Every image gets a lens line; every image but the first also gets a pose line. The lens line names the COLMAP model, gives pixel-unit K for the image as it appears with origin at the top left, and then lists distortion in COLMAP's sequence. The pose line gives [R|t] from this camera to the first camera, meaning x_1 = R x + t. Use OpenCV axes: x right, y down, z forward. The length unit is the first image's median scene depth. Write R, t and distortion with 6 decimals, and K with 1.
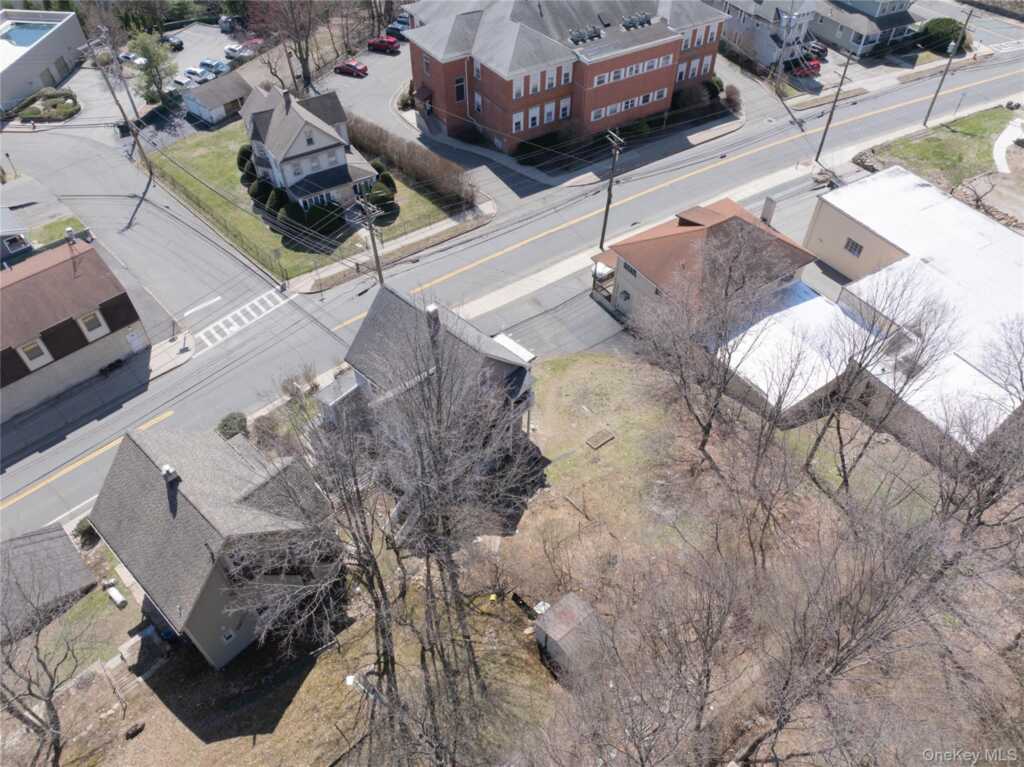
lens RADIAL K [[717.8, 0, 516.5], [0, 717.8, 384.4], [0, 0, 1]] dist [-0.046306, 0.021541]
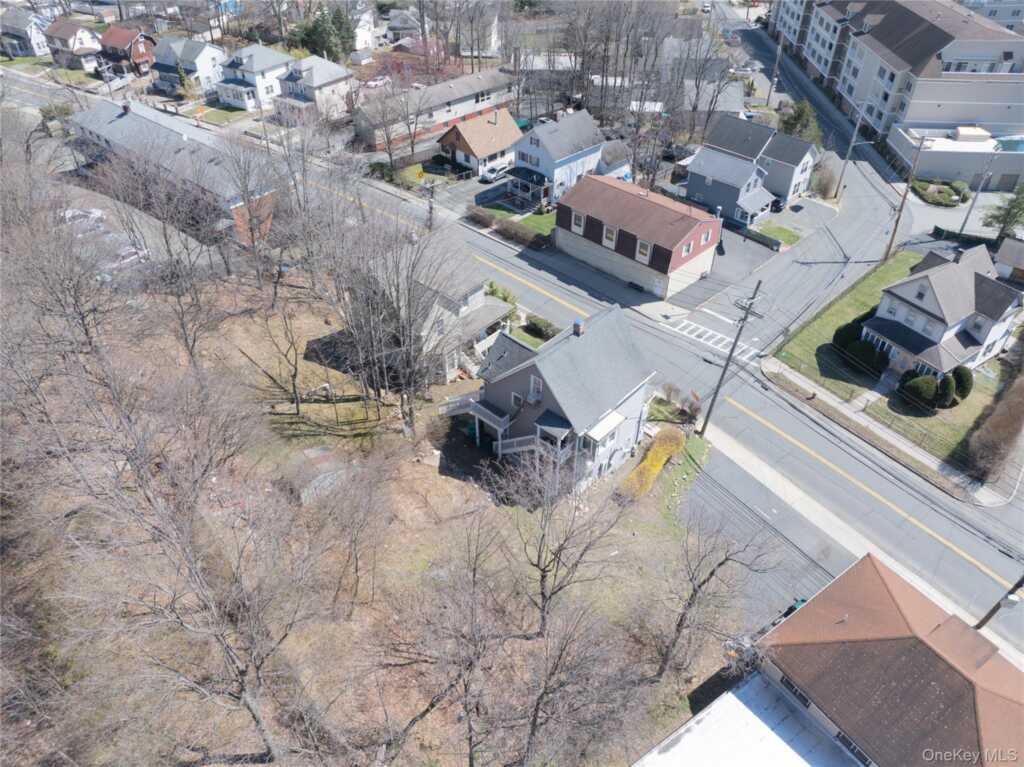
lens RADIAL K [[717.8, 0, 516.5], [0, 717.8, 384.4], [0, 0, 1]] dist [-0.046306, 0.021541]
pose [[0.019943, 0.635338, -0.771976, 0.424922], [-0.743381, 0.525749, 0.413489, -0.233521], [0.668571, 0.565626, 0.482783, 0.225865]]
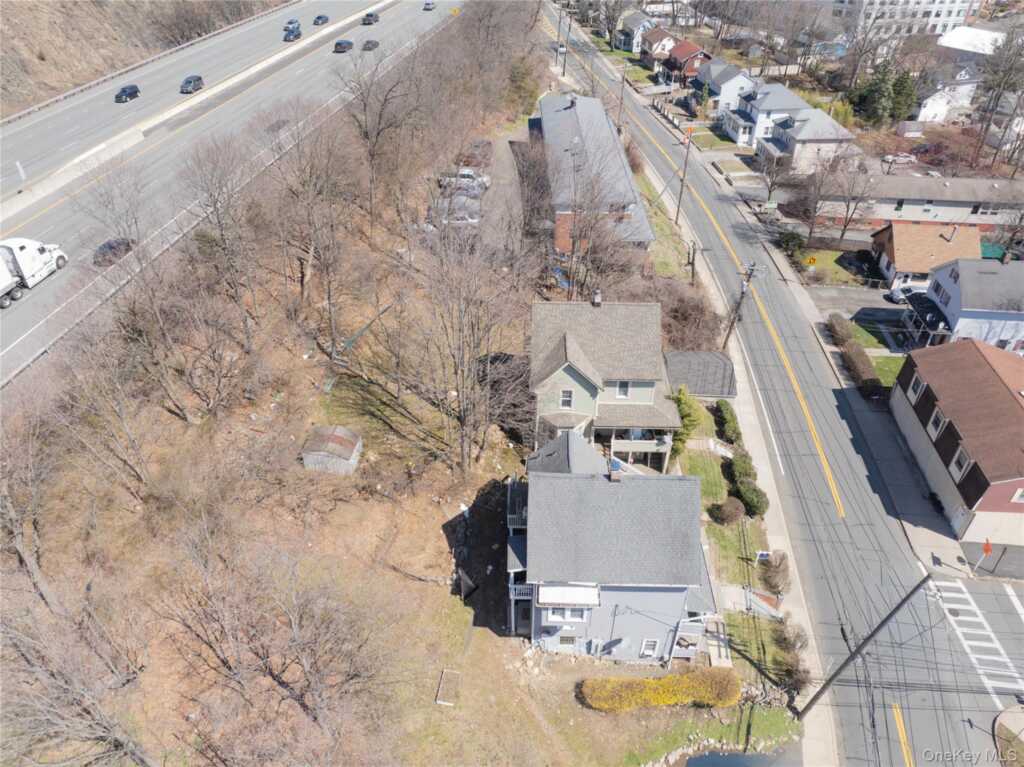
lens RADIAL K [[717.8, 0, 516.5], [0, 717.8, 384.4], [0, 0, 1]] dist [-0.046306, 0.021541]
pose [[-0.747757, 0.395567, -0.533279, 0.211767], [-0.500127, 0.192729, 0.844232, -0.421518], [0.436729, 0.897988, 0.053719, 0.415833]]
